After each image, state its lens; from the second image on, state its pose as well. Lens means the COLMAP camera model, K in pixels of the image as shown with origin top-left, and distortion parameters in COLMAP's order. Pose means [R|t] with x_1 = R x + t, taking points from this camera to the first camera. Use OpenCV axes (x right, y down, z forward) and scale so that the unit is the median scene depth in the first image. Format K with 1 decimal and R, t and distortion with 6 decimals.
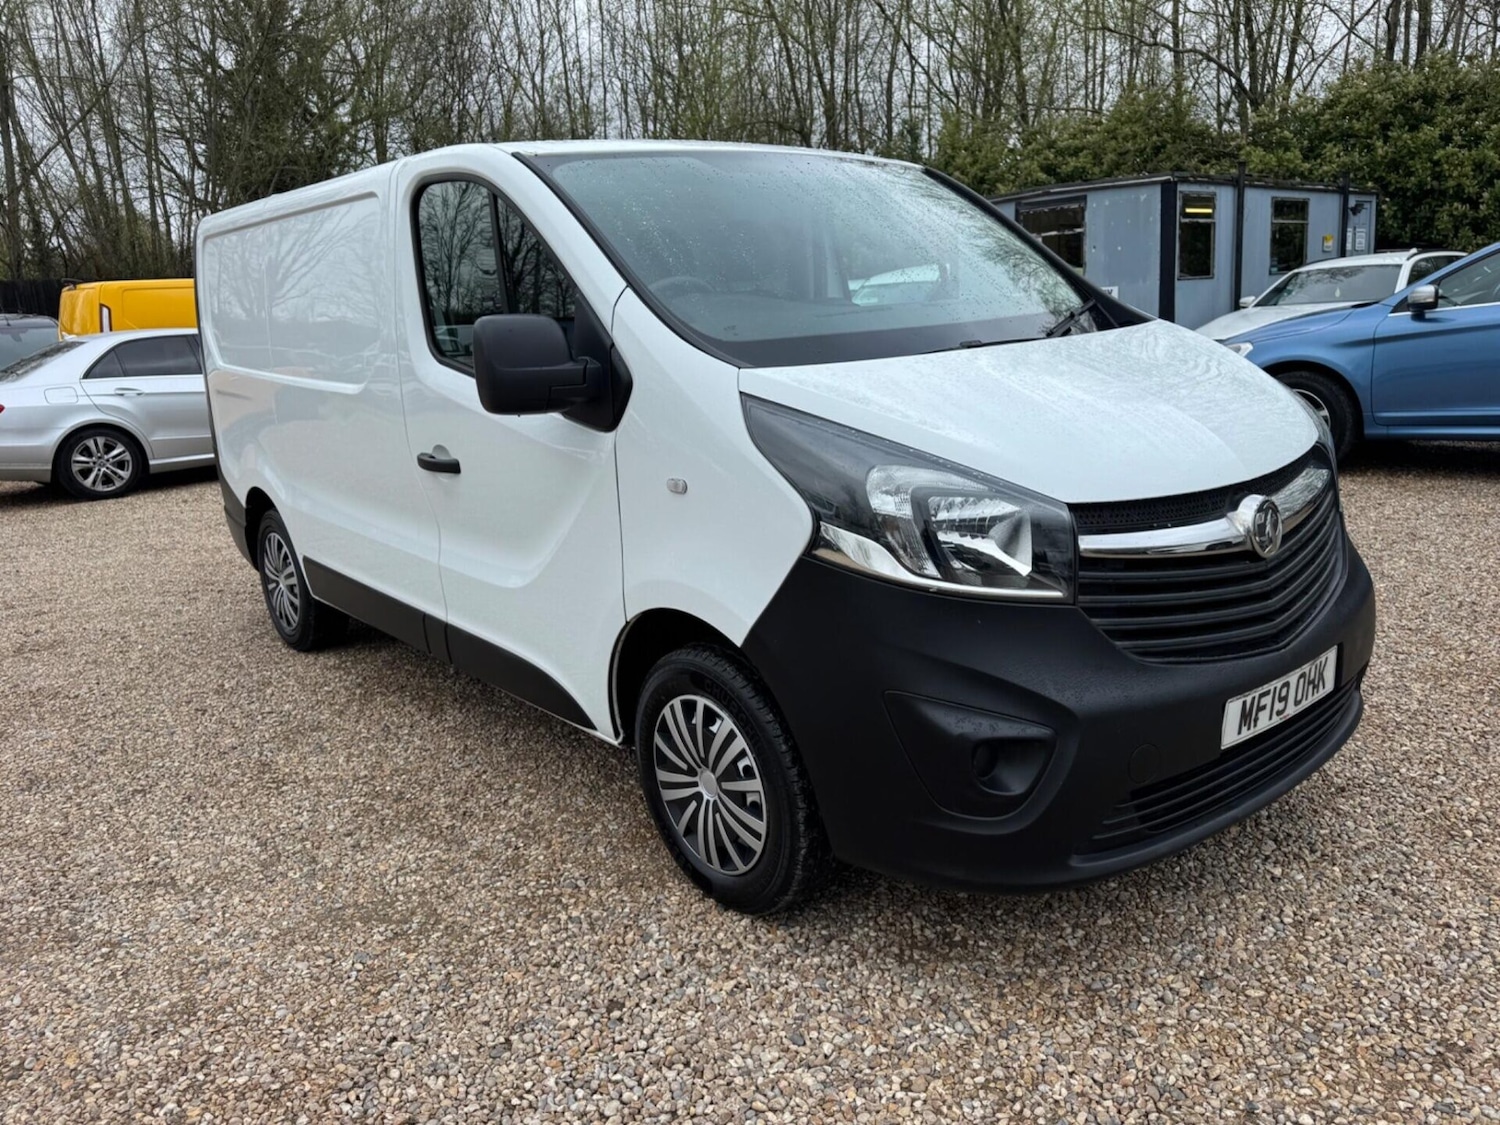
lens RADIAL K [[1126.3, 0, 744.6], [0, 1126.3, 554.7], [0, 0, 1]] dist [0.043499, -0.052707]
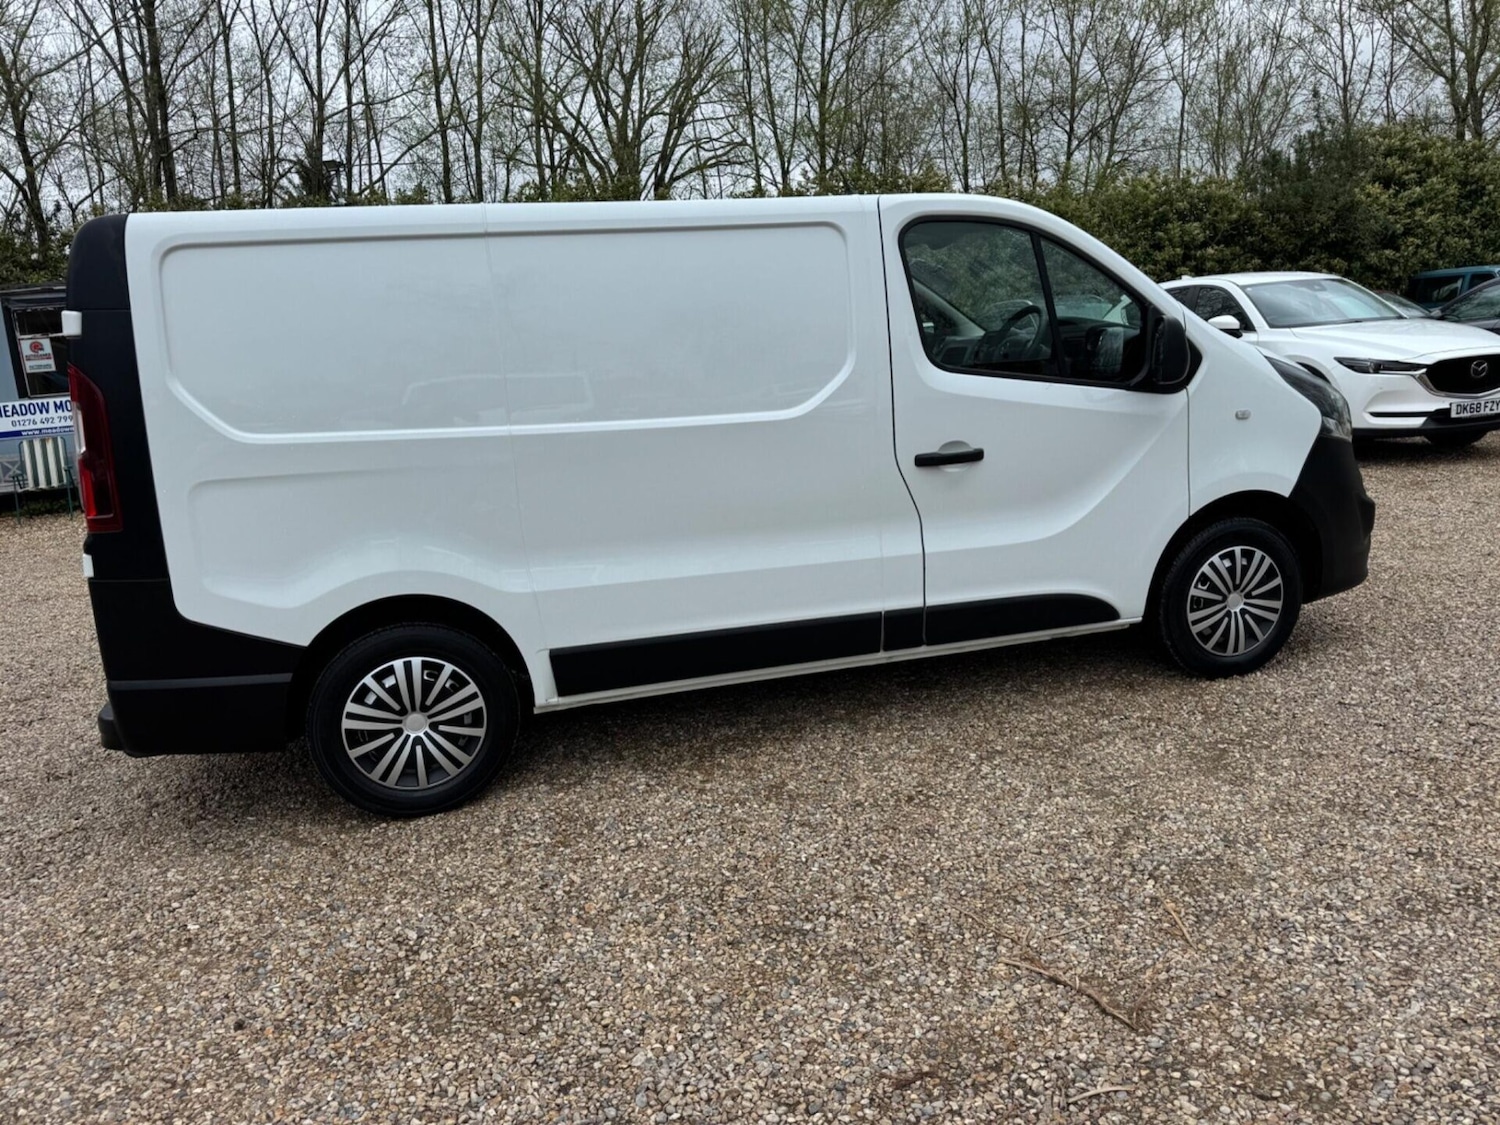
lens RADIAL K [[1118.3, 0, 782.8], [0, 1118.3, 554.8], [0, 0, 1]] dist [0.040191, -0.047227]
pose [[0.402602, -0.160978, 0.901109, -1.746997], [0.247228, 0.966954, 0.062284, -0.124135], [-0.881357, 0.197704, 0.429096, 0.864546]]
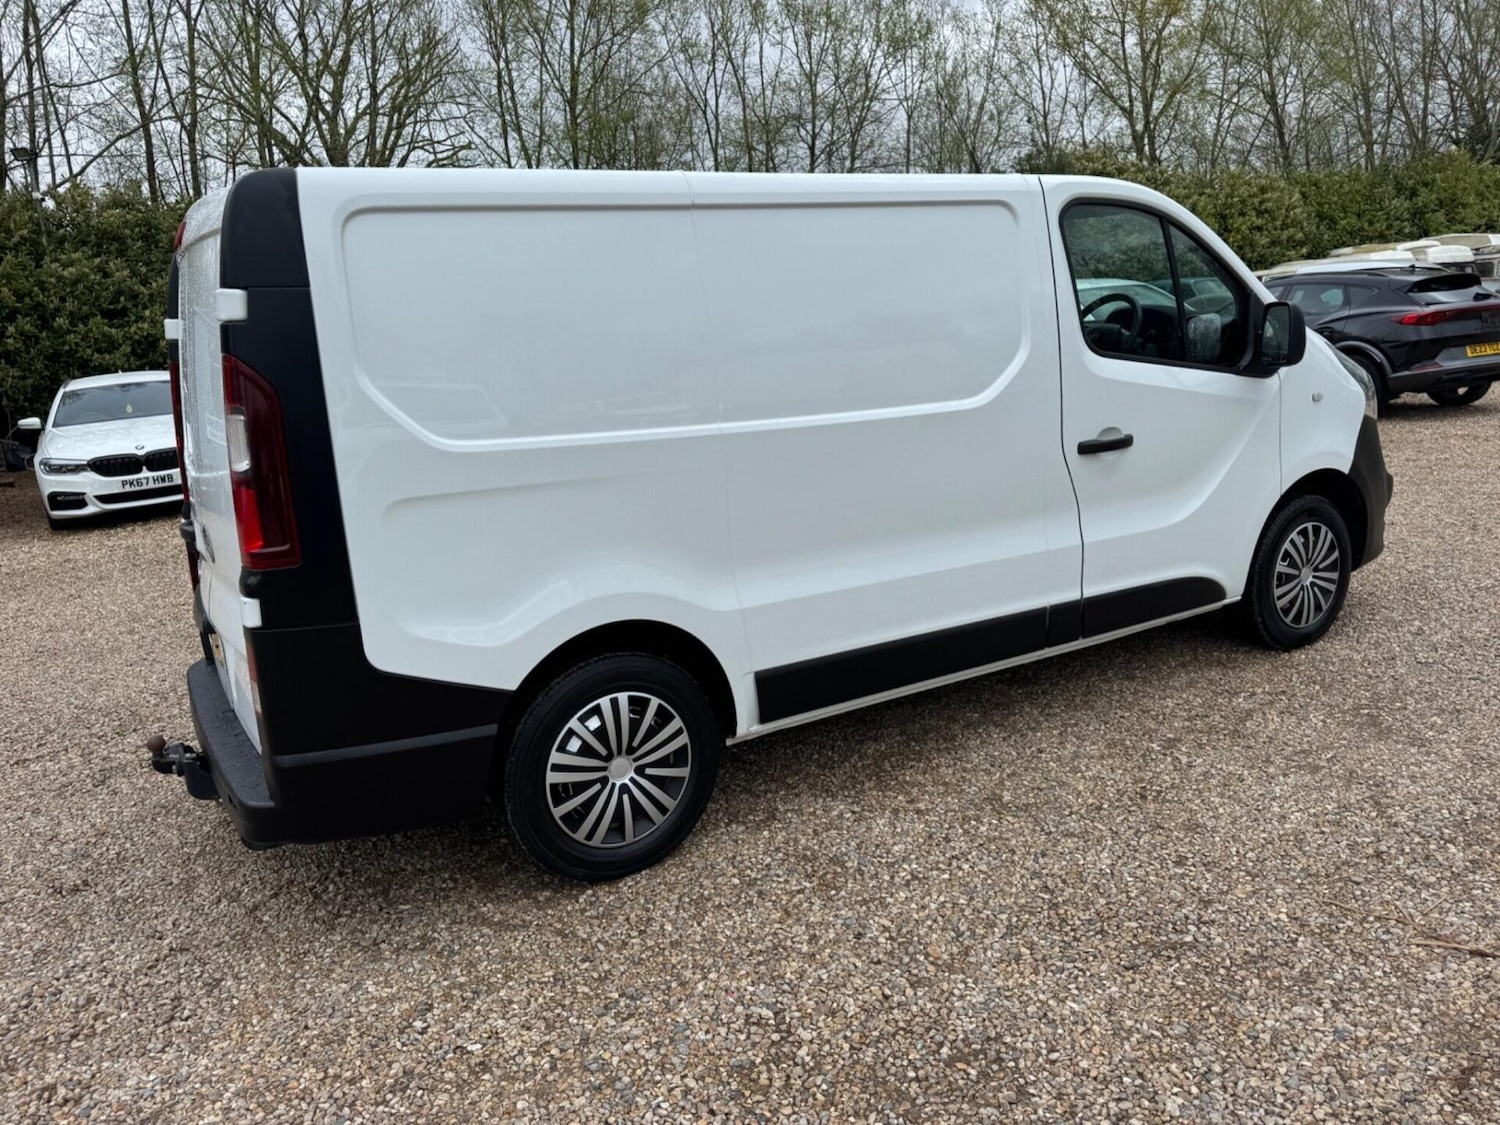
lens RADIAL K [[1118.3, 0, 758.8], [0, 1118.3, 547.2], [0, 0, 1]] dist [0.040191, -0.047227]
pose [[0.154398, -0.160049, 0.974959, -1.813906], [0.281165, 0.953109, 0.111936, -0.260694], [-0.947158, 0.256842, 0.192158, 1.445128]]
